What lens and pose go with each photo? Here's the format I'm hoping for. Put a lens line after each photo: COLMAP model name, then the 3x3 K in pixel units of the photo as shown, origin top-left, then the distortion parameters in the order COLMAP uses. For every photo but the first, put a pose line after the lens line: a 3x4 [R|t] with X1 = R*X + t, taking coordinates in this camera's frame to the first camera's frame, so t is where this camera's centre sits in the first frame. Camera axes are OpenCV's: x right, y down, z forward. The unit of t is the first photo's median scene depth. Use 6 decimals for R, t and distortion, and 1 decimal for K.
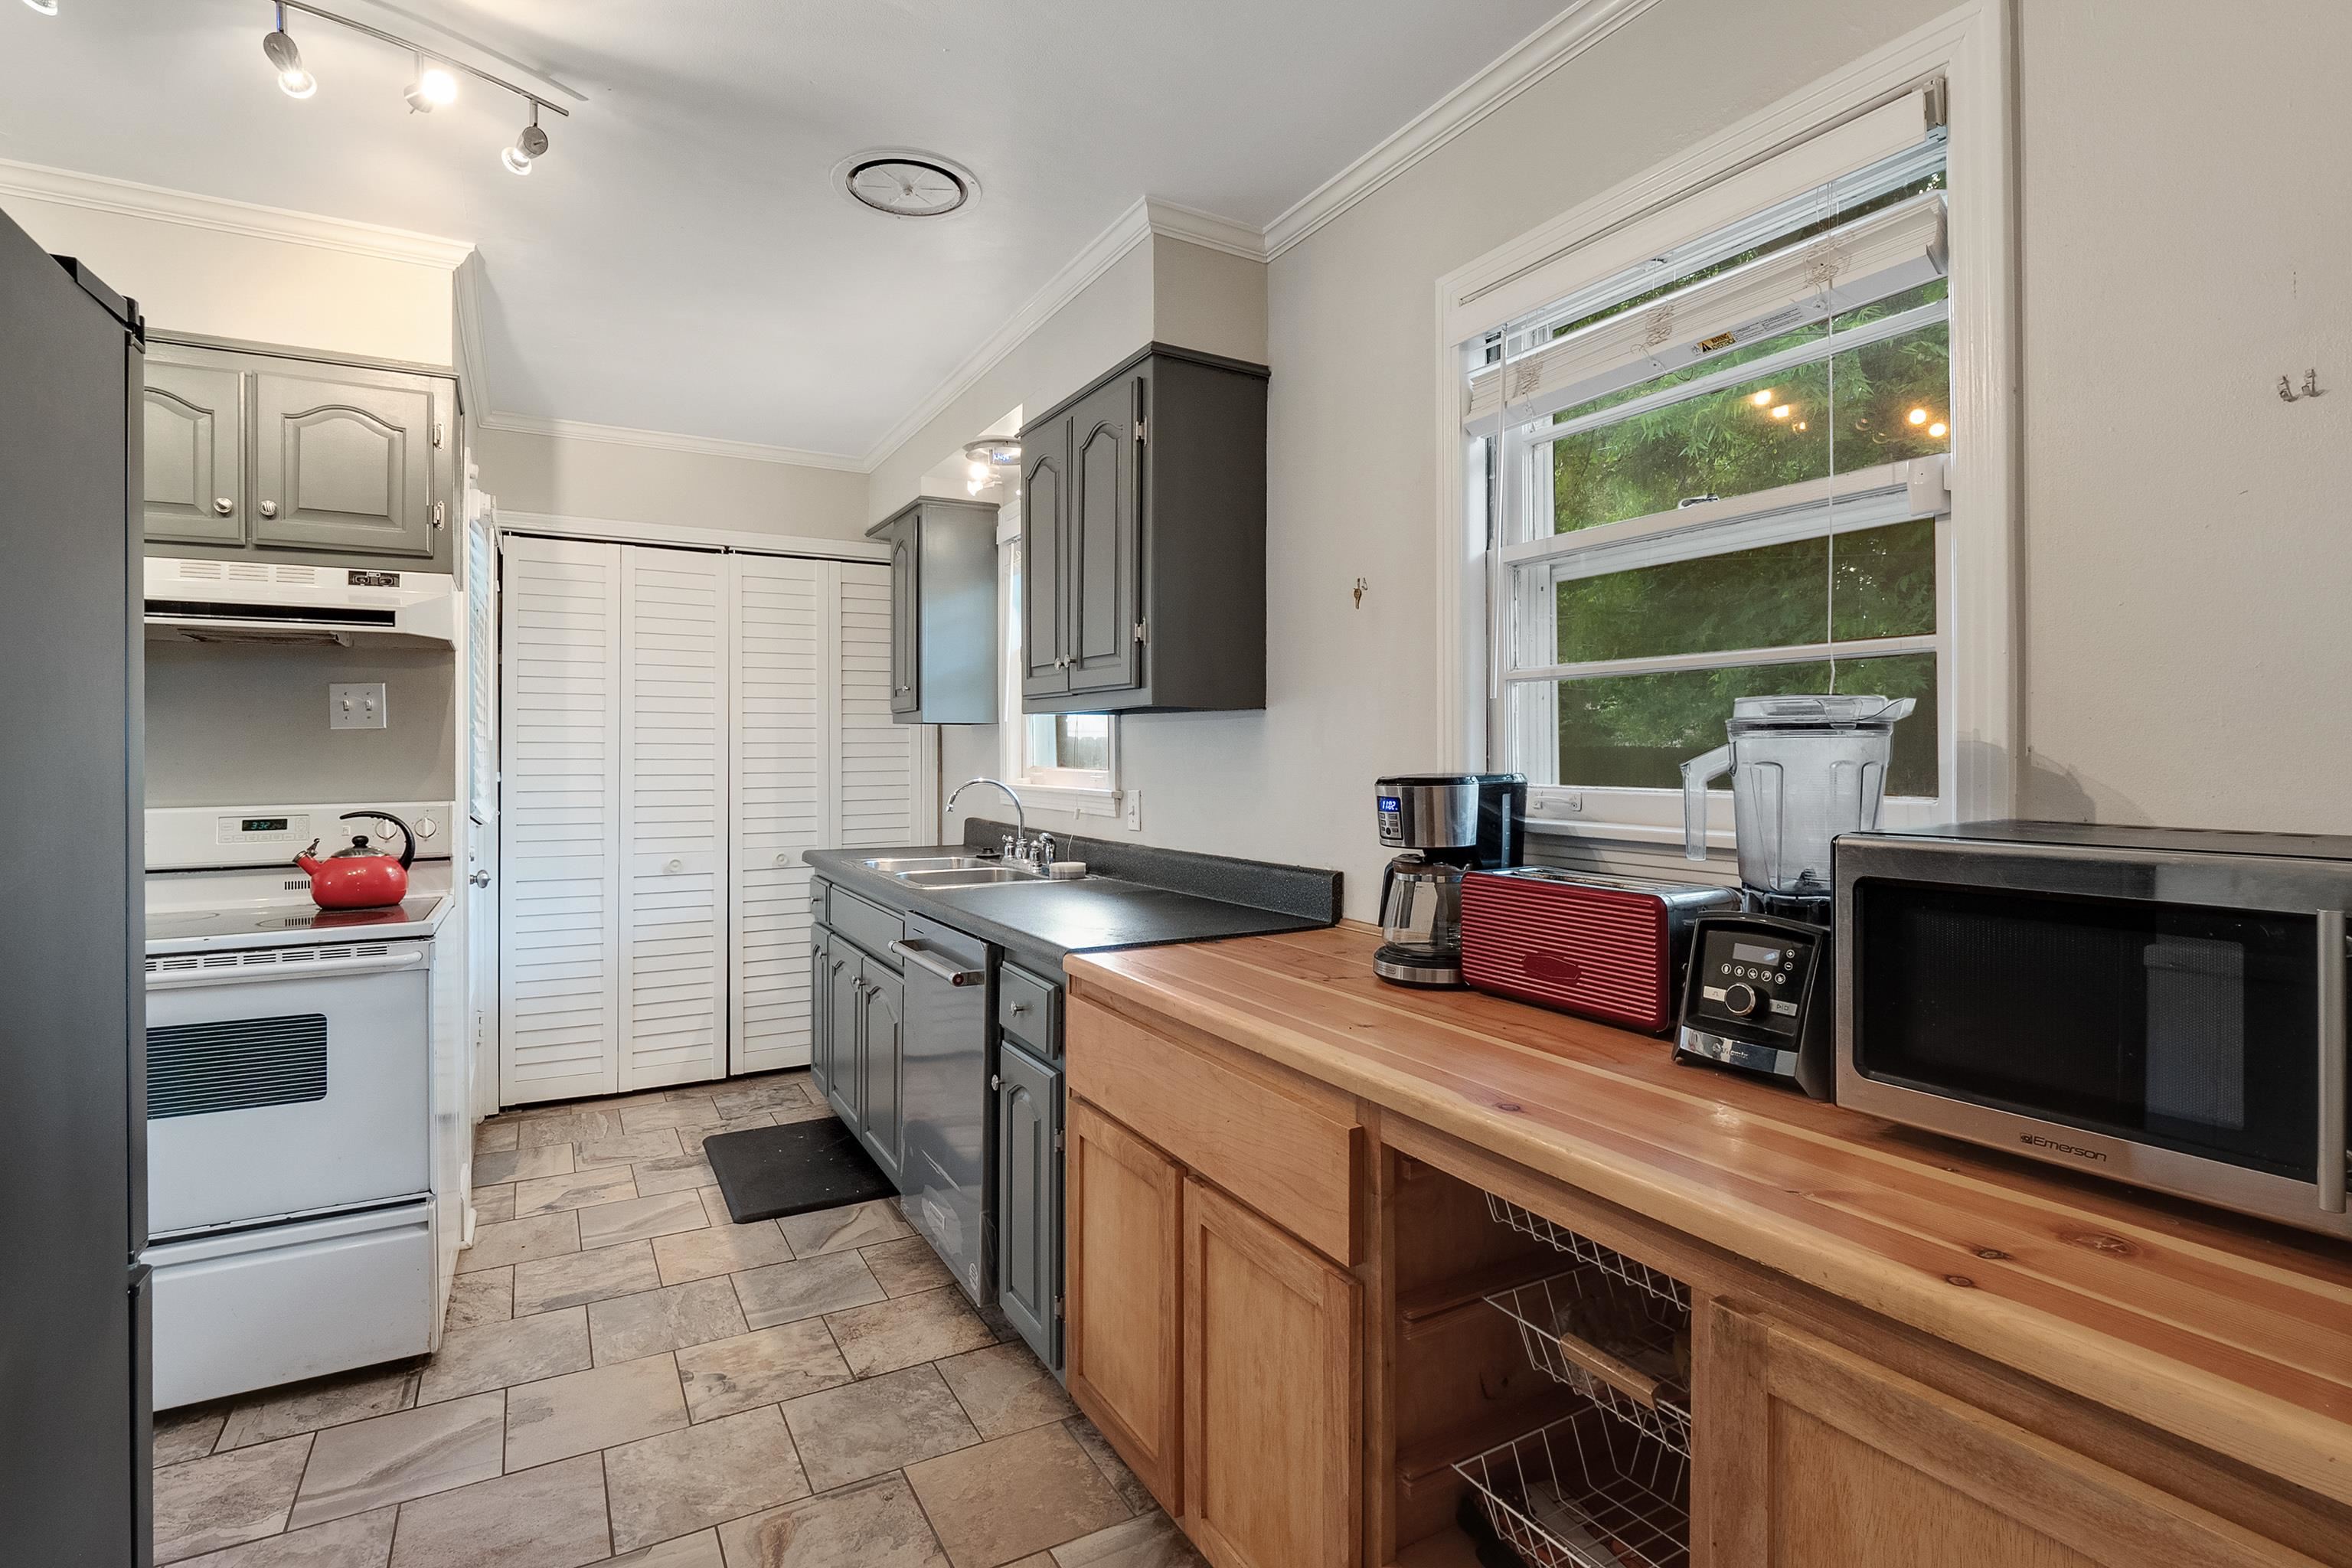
lens RADIAL K [[1120.5, 0, 1173.7], [0, 1120.5, 744.4], [0, 0, 1]] dist [-0.000274, -0.005357]
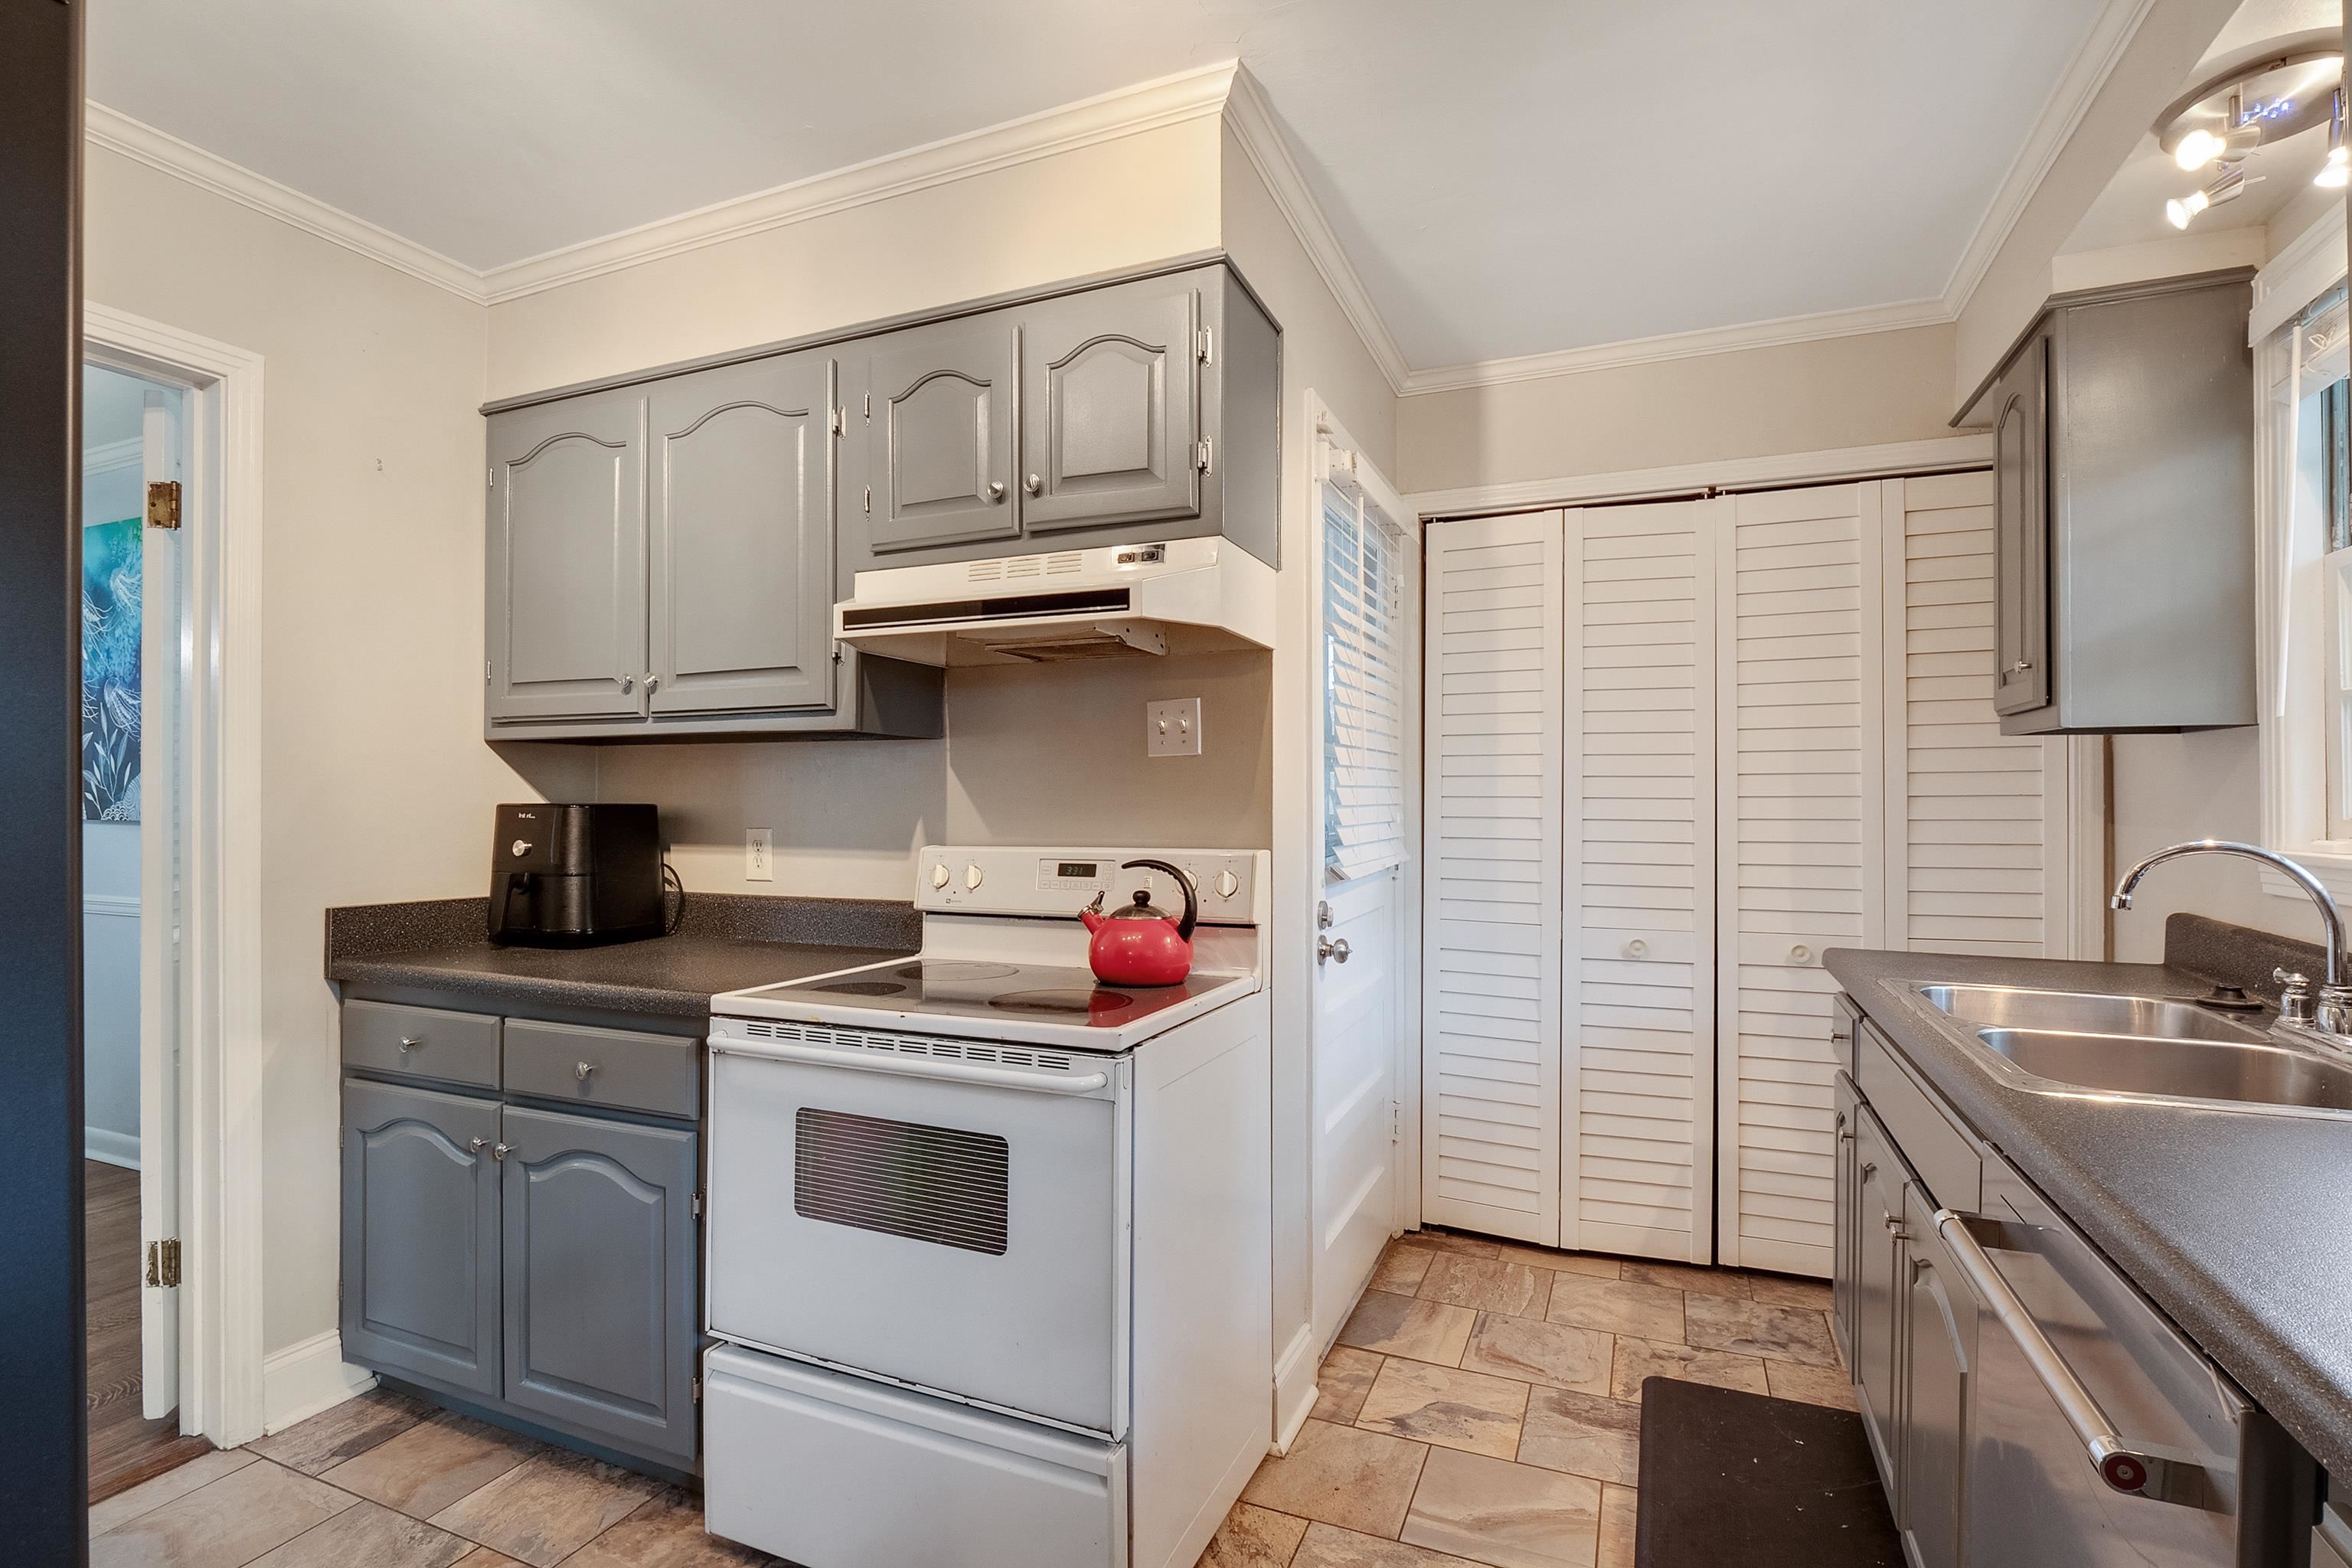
lens RADIAL K [[1111.7, 0, 1177.1], [0, 1111.7, 793.5], [0, 0, 1]] dist [-0.004618, -0.004041]
pose [[0.604395, -0.001568, -0.796683, -0.090887], [0.004667, 0.999988, 0.001572, 0.011865], [0.796671, -0.004668, 0.604395, 0.523552]]
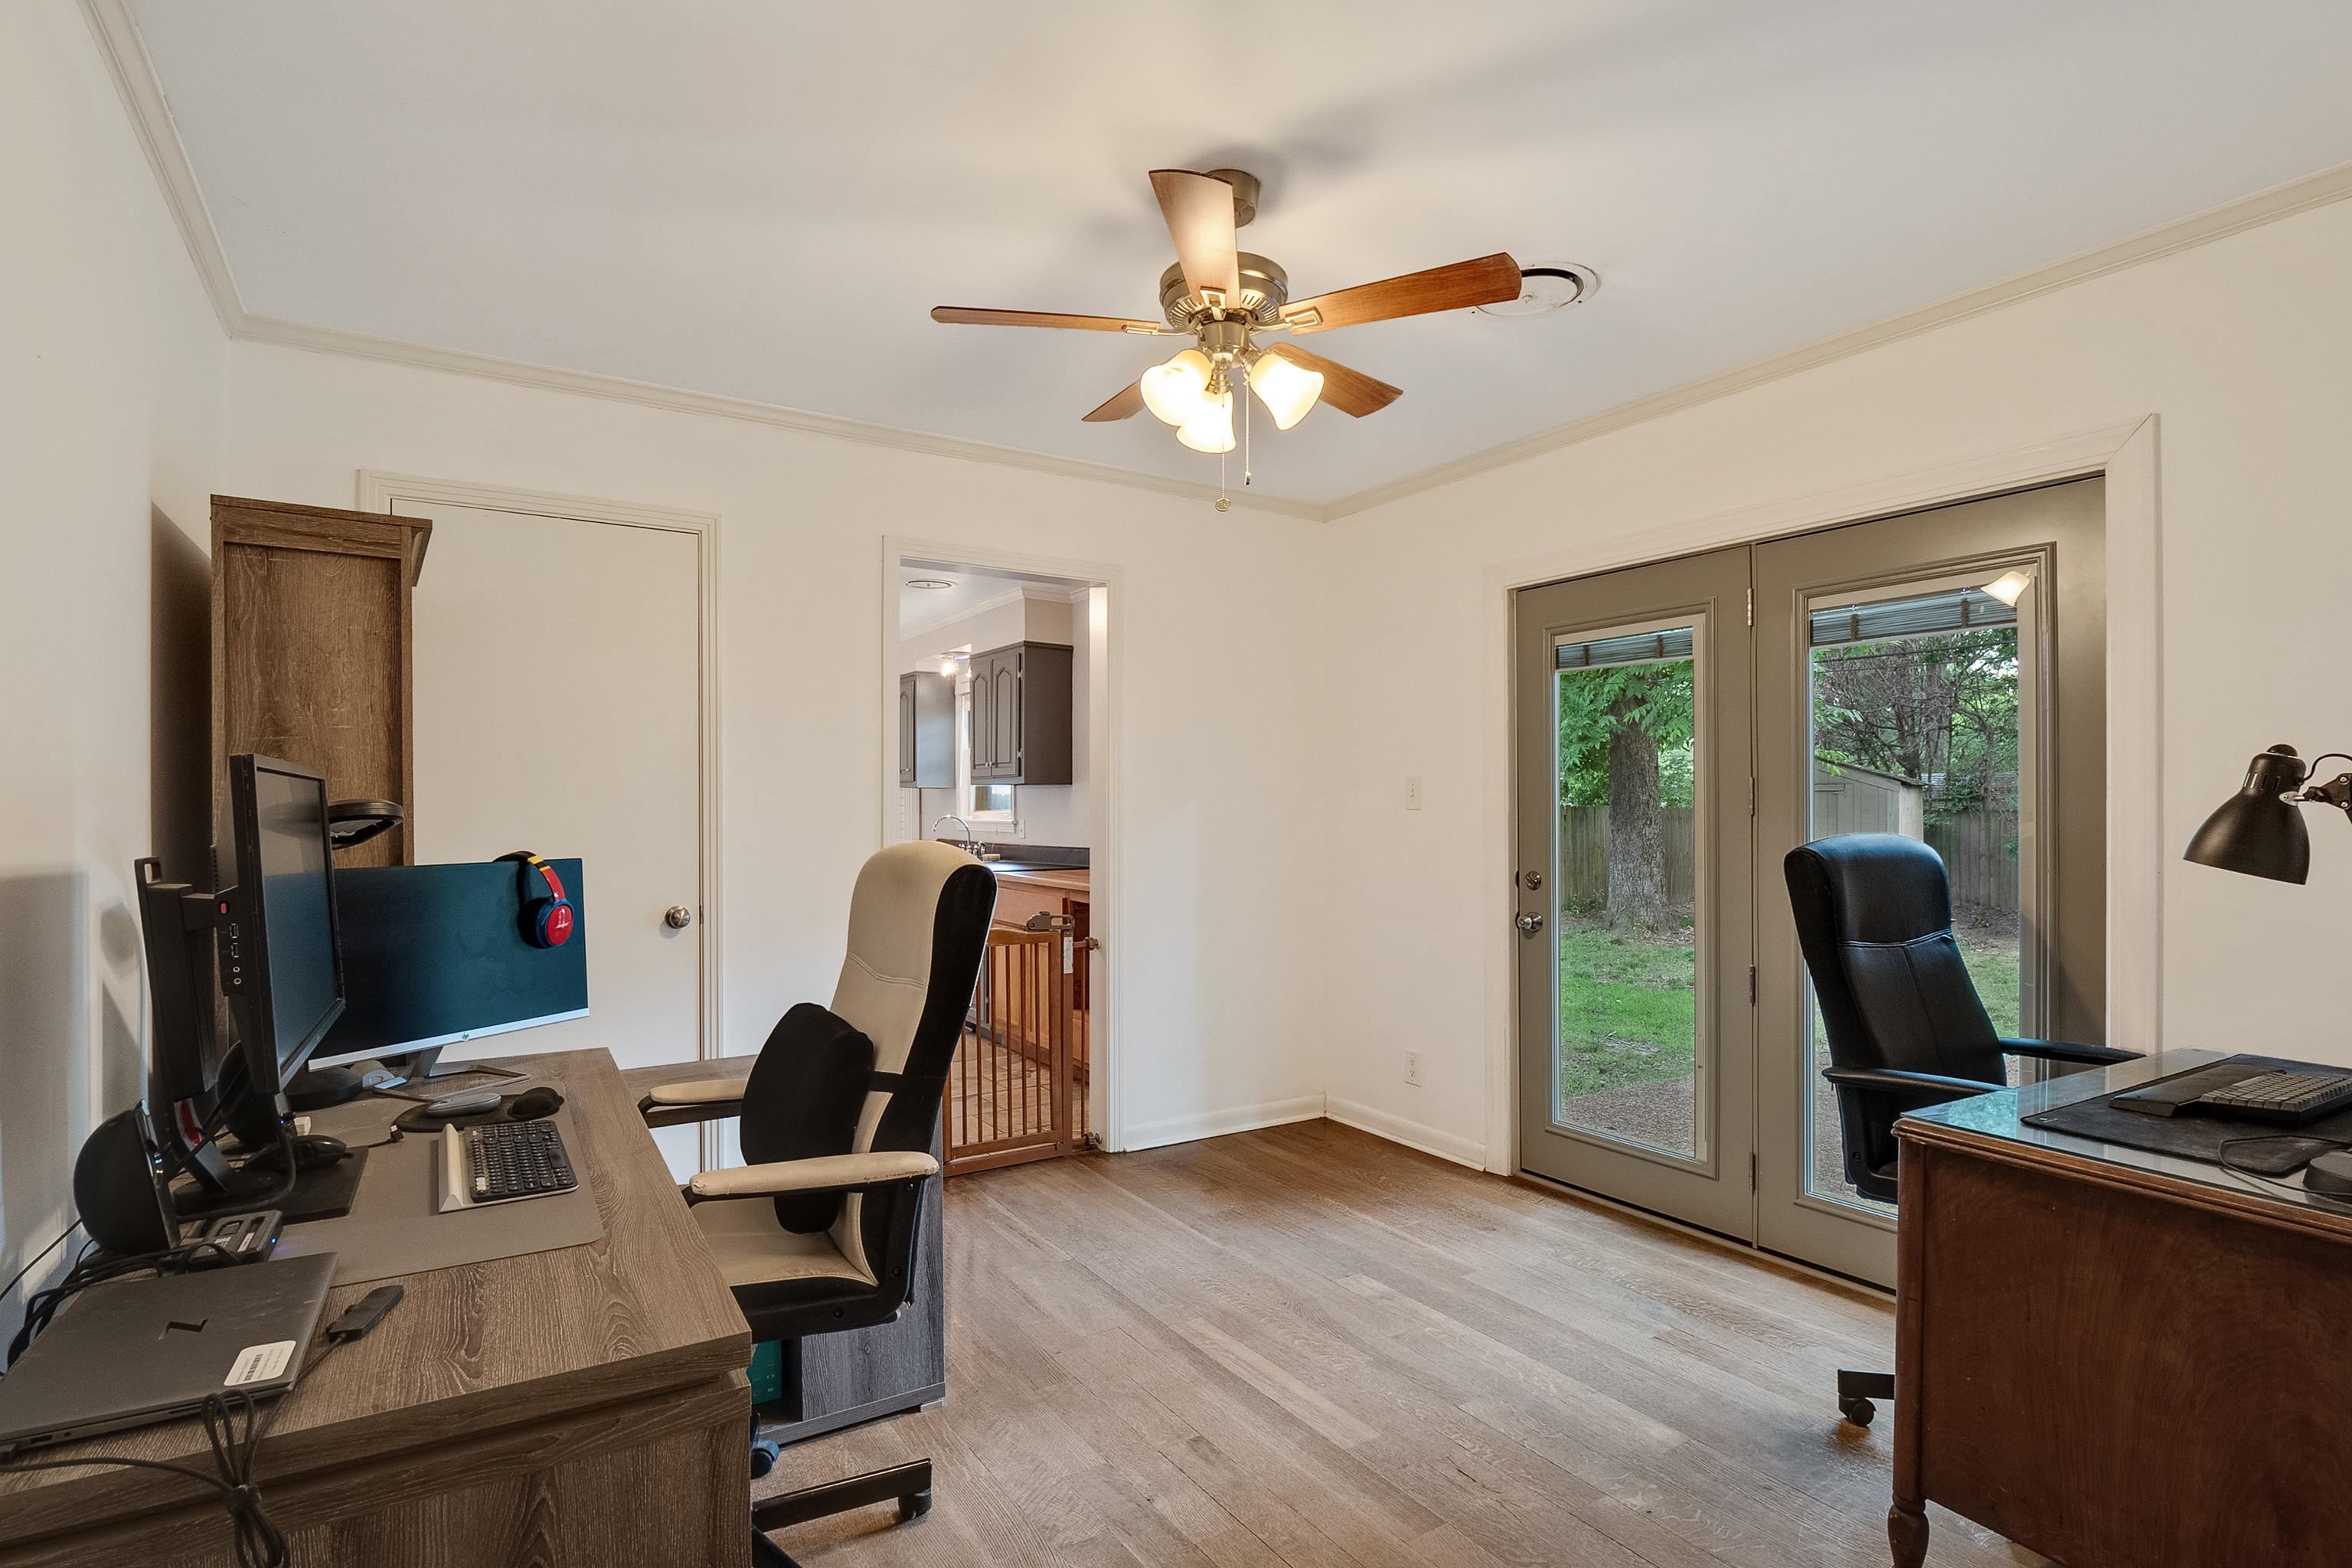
lens RADIAL K [[1218.7, 0, 1176.0], [0, 1218.7, 784.0], [0, 0, 1]] dist [0.001583, -0.000769]
pose [[0.998746, -0.000400, 0.050056, 0.183169], [0.000993, 0.999930, -0.011823, -0.000634], [-0.050048, 0.011858, 0.998676, -1.745563]]
